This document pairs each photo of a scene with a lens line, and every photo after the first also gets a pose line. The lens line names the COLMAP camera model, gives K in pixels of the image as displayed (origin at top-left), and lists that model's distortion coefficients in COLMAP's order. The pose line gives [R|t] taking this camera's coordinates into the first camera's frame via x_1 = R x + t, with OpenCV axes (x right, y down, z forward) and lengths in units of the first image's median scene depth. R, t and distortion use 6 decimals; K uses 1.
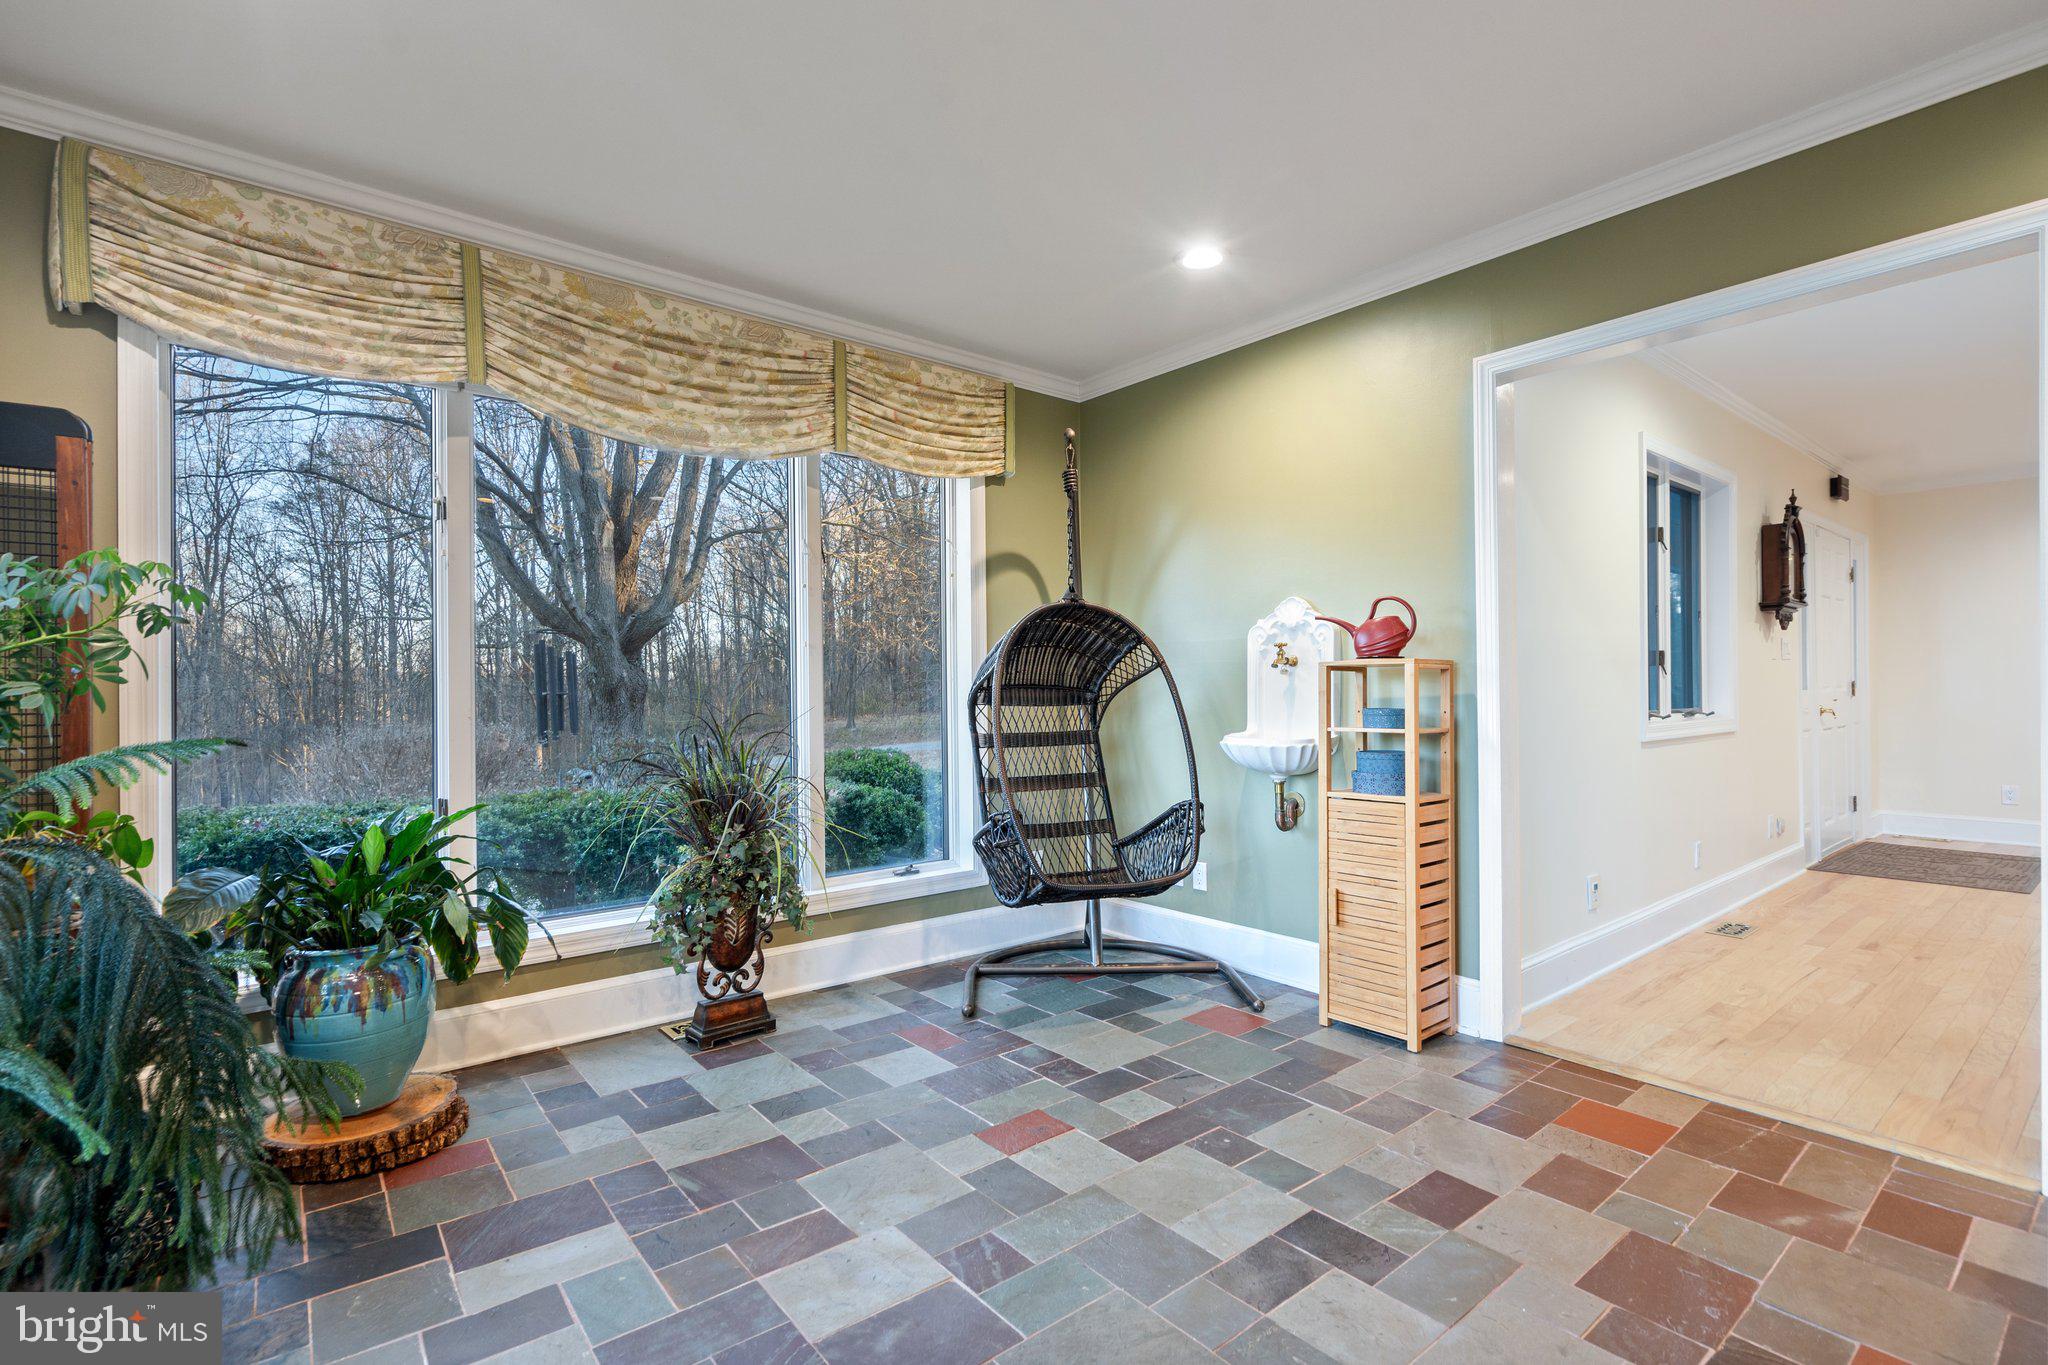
lens RADIAL K [[953.4, 0, 1011.9], [0, 953.4, 665.3], [0, 0, 1]] dist [-0.002401, 0.000059]
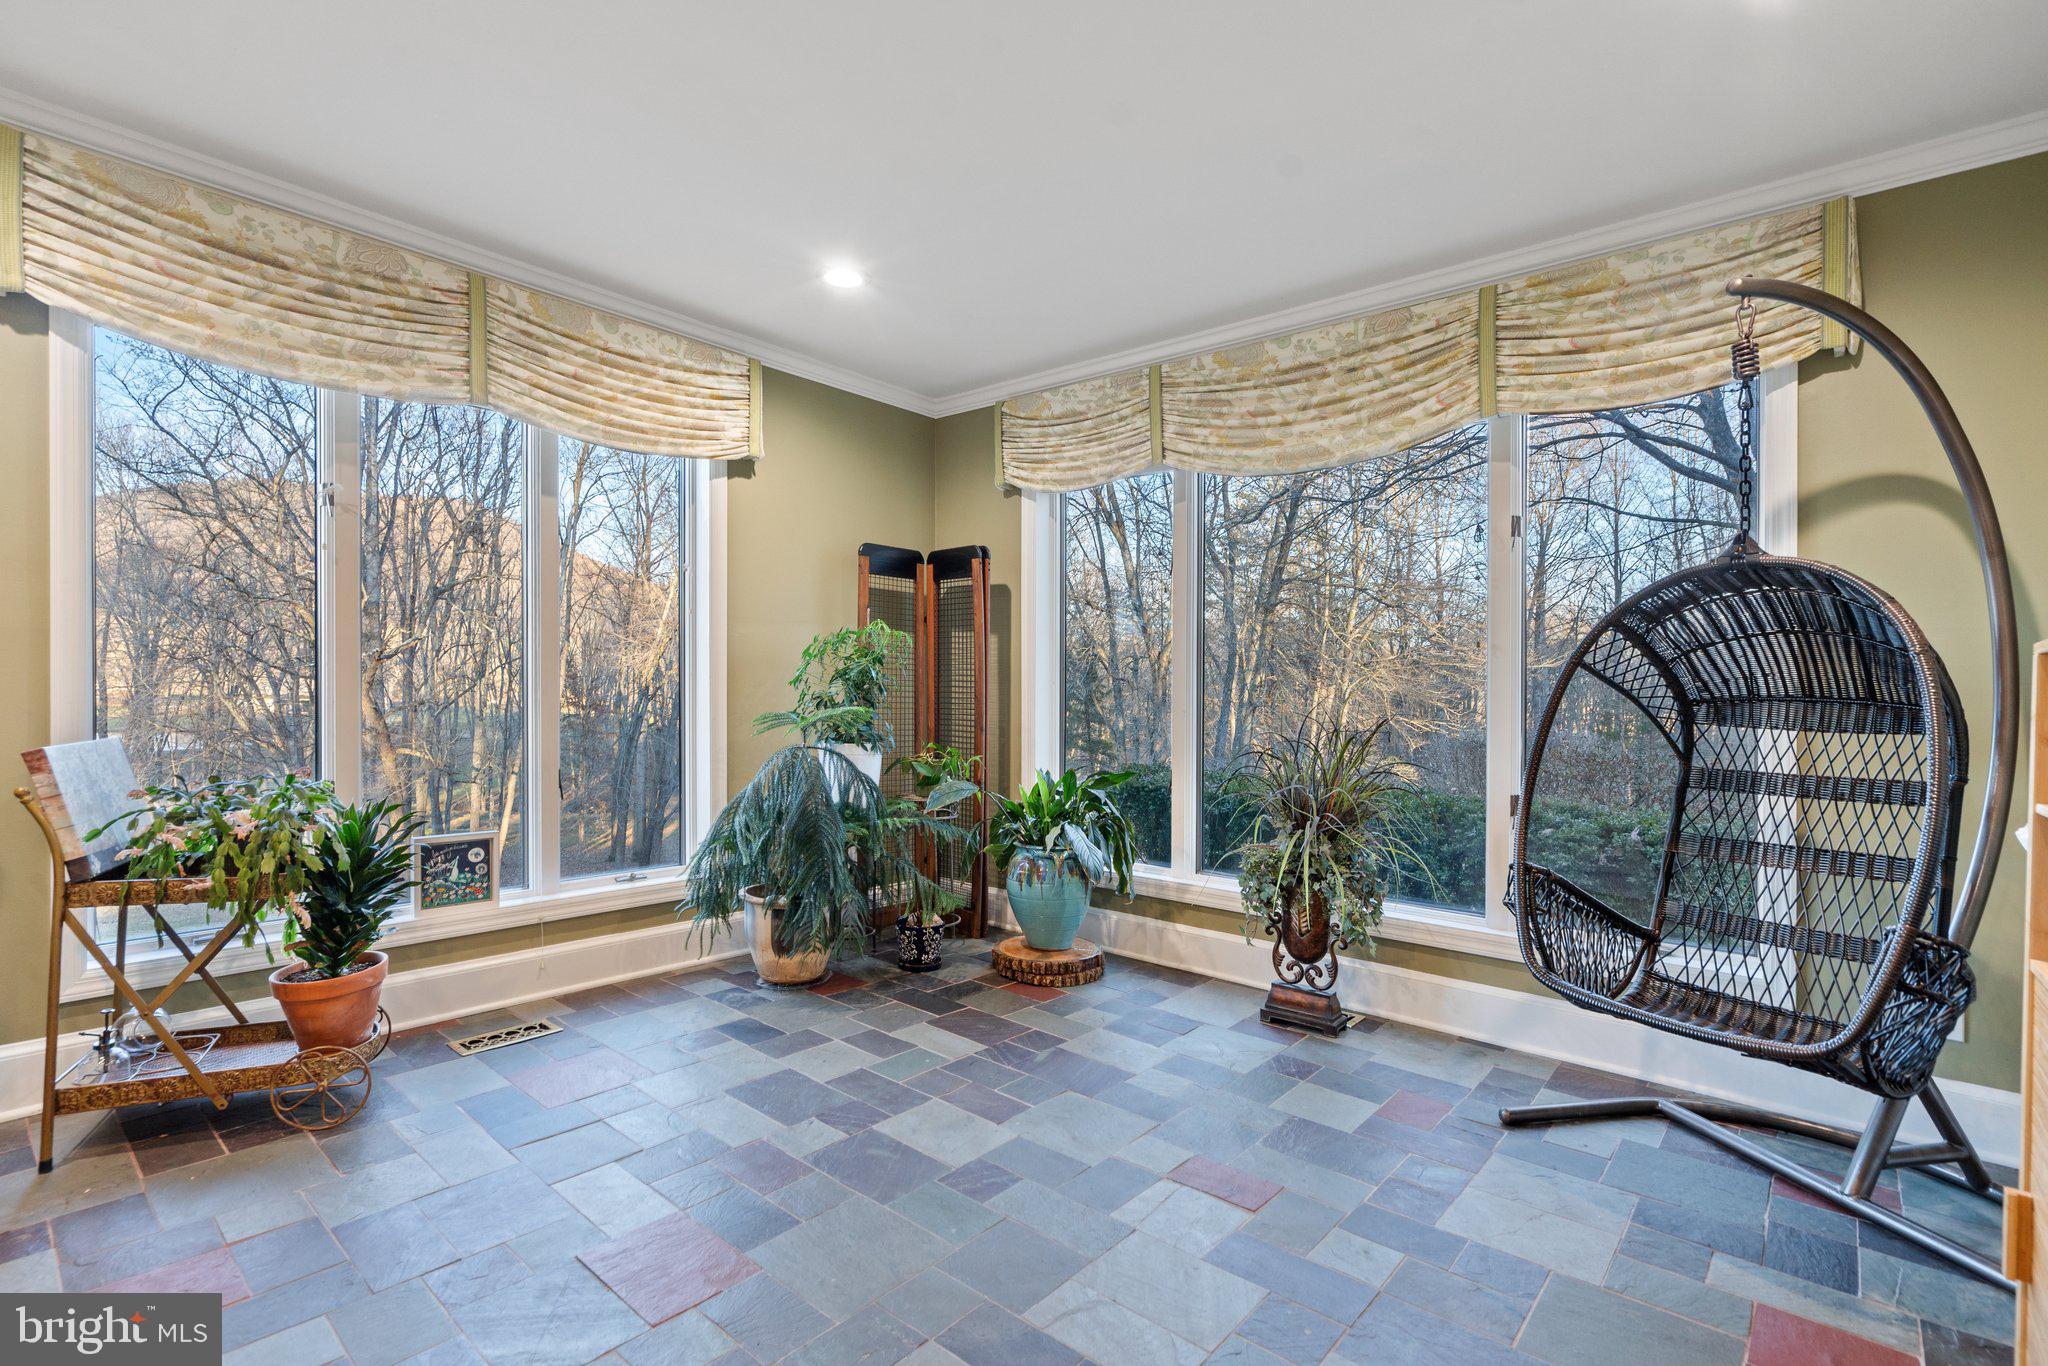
lens RADIAL K [[953.4, 0, 1016.4], [0, 953.4, 679.2], [0, 0, 1]] dist [-0.002401, 0.000059]
pose [[0.175839, -0.003605, -0.984412, 0.690409], [0.003315, 0.999990, -0.003070, 0.013321], [0.984413, -0.002723, 0.175849, 0.518687]]
